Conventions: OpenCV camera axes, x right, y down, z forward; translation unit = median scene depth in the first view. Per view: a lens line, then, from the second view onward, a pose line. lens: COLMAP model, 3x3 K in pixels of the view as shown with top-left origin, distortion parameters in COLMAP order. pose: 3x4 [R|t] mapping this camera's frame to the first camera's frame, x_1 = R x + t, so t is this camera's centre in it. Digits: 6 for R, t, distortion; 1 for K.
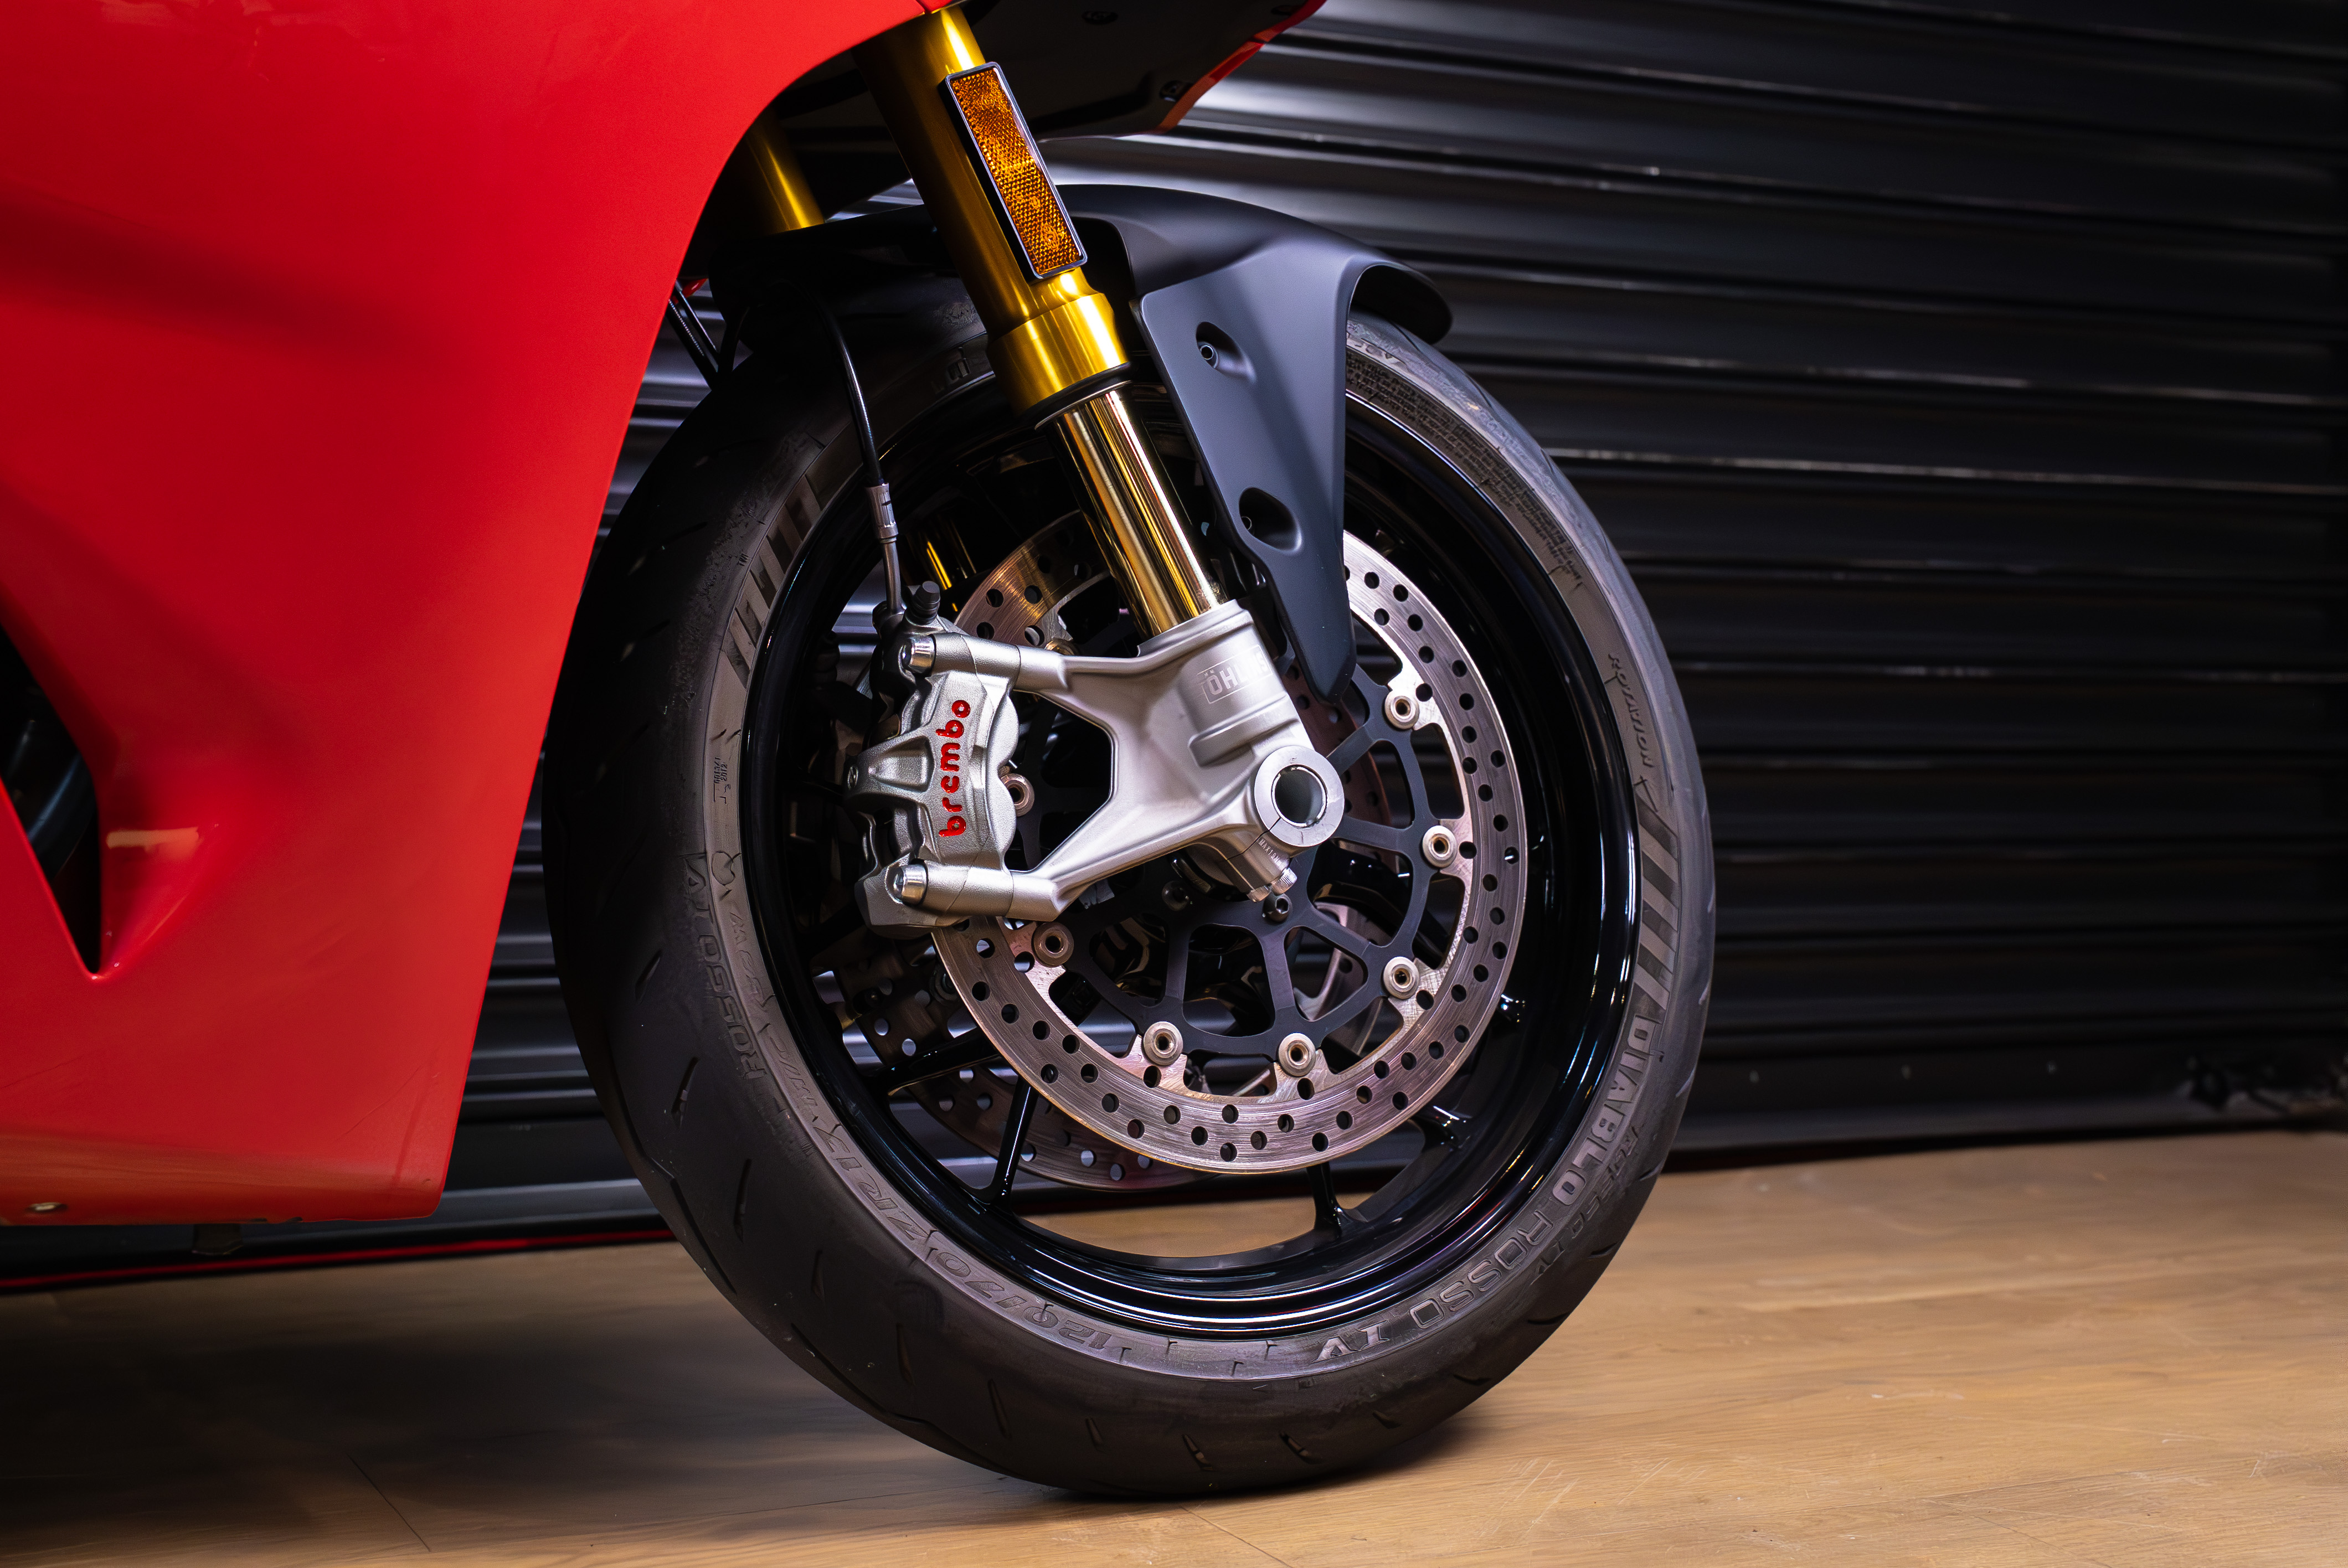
lens RADIAL K [[3029.8, 0, 1174.0], [0, 3029.8, 784.0], [0, 0, 1]] dist [0.070770, 0.003717]
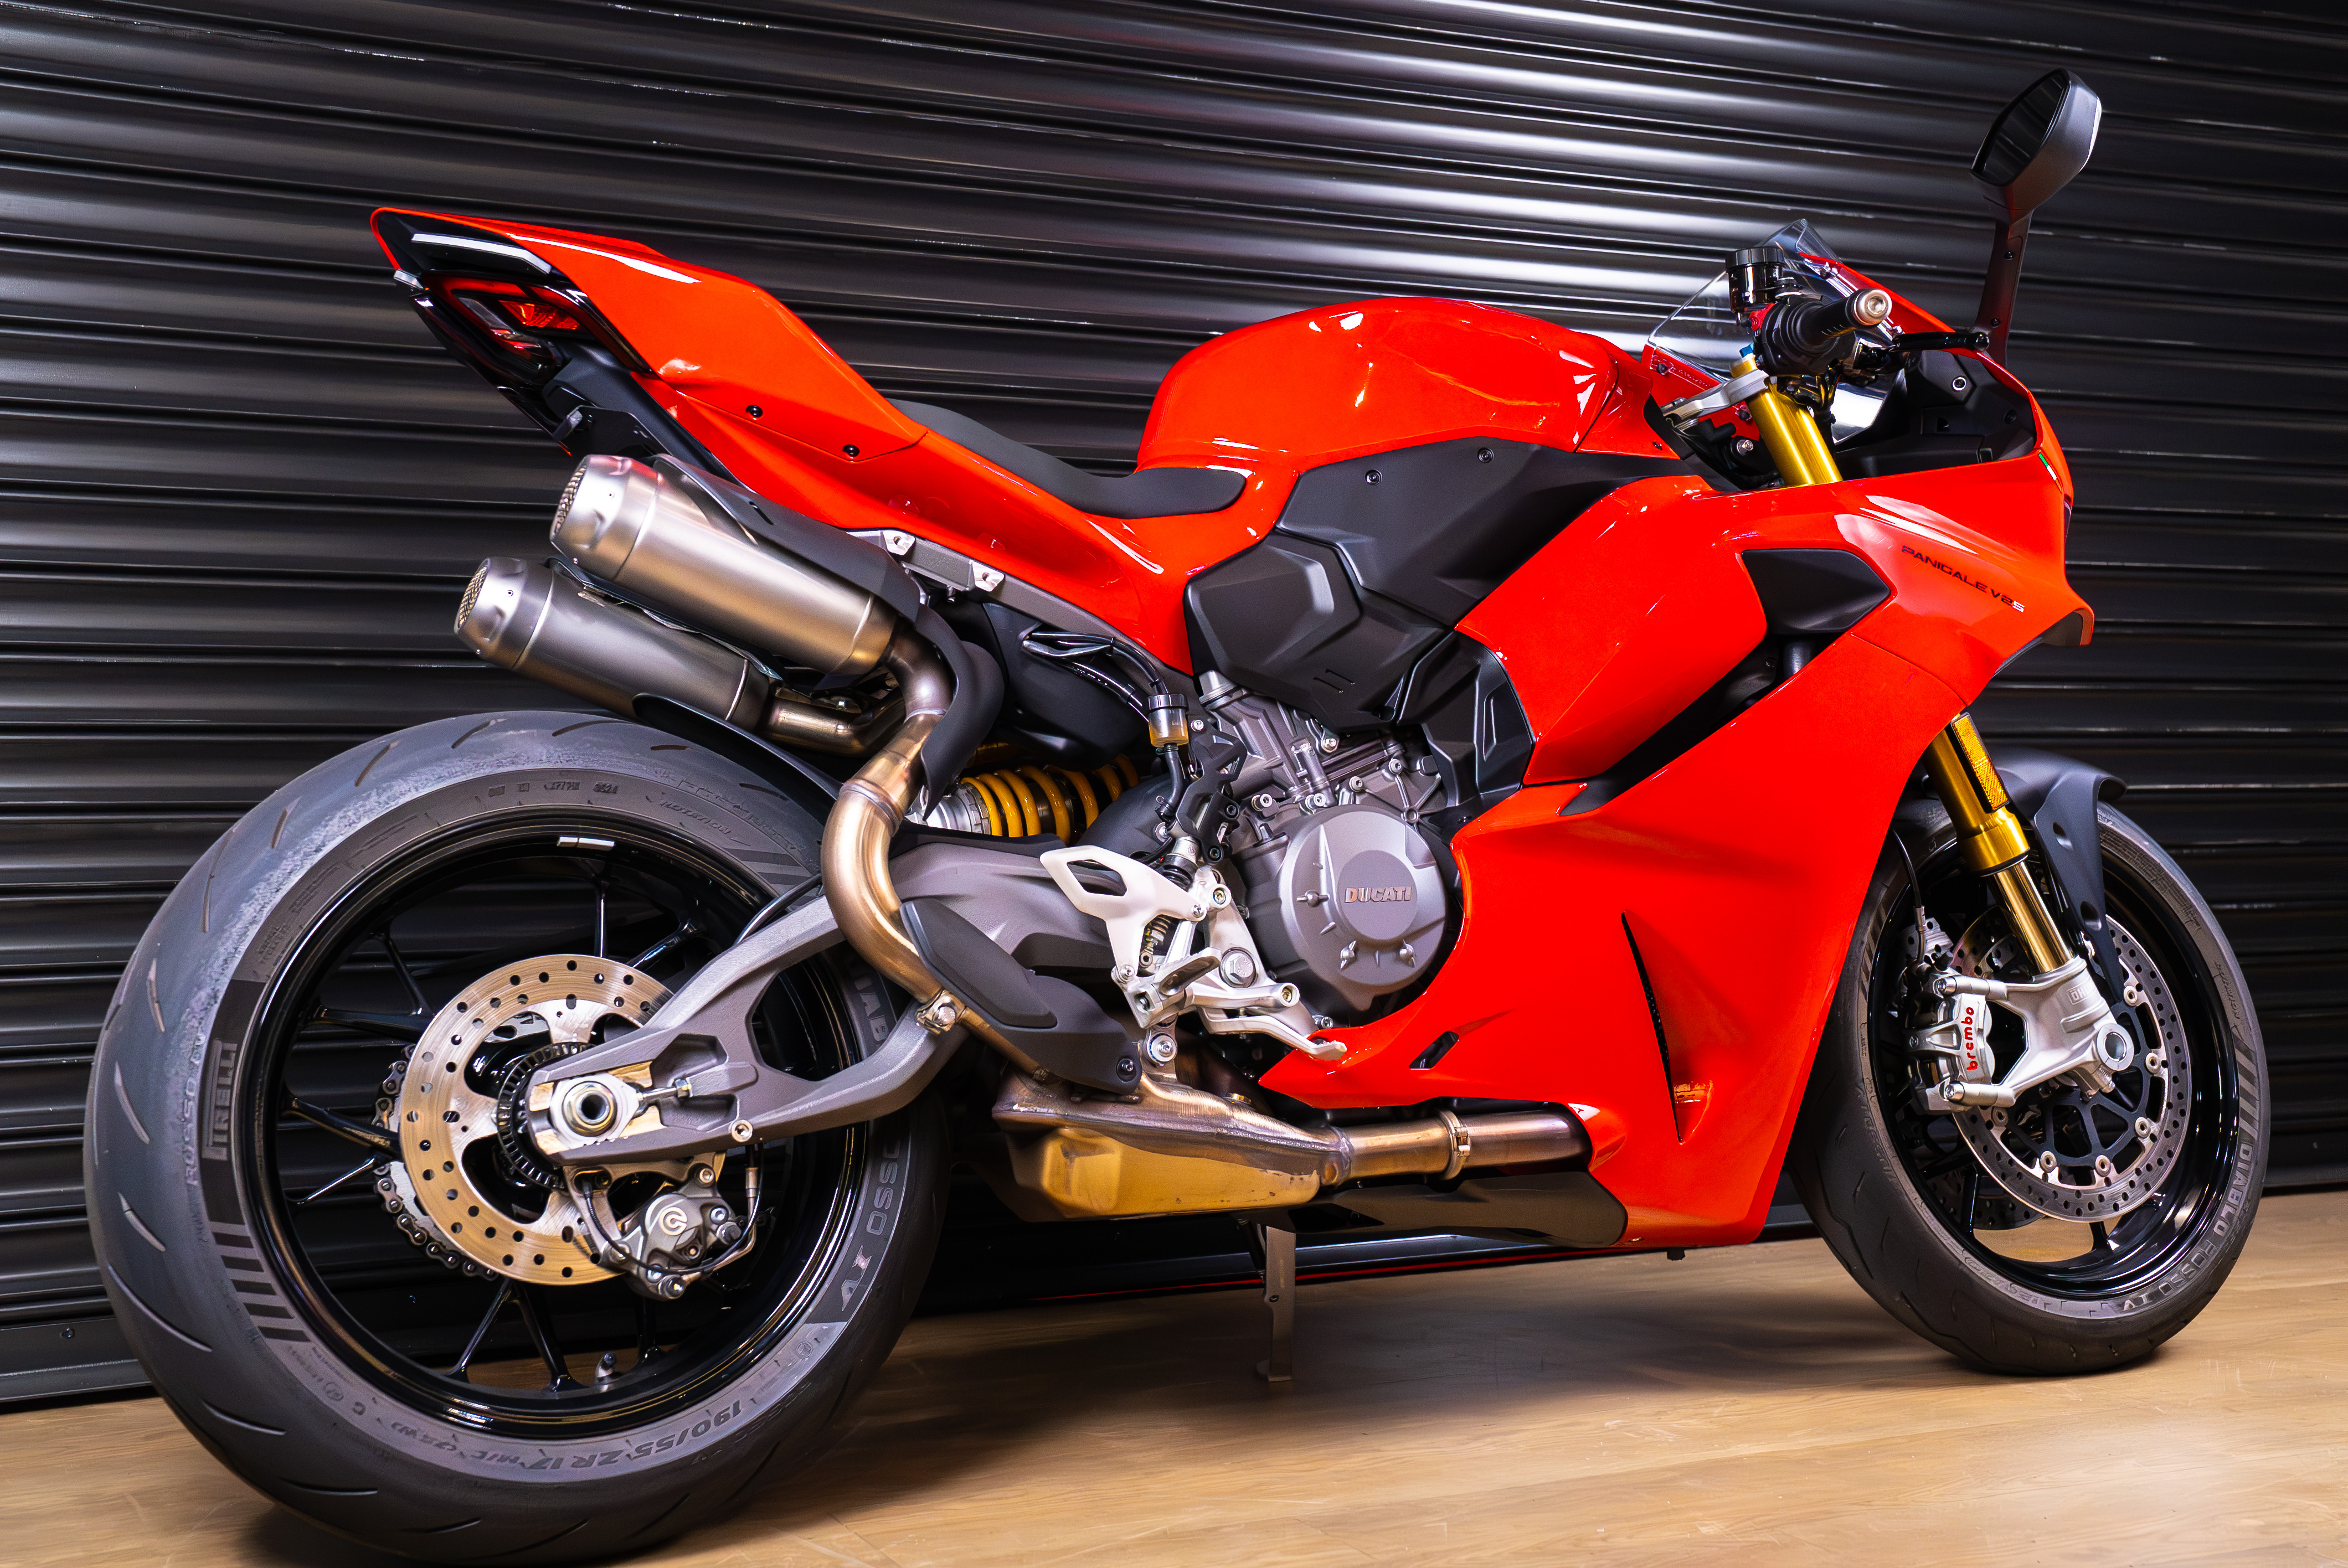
lens RADIAL K [[2806.7, 0, 1174.0], [0, 2806.7, 784.0], [0, 0, 1]] dist [0.108179, 0.039252]
pose [[0.999838, -0.014139, 0.011170, -0.640798], [0.014341, 0.999732, -0.018148, -0.154011], [-0.010911, 0.018305, 0.999773, -1.009547]]
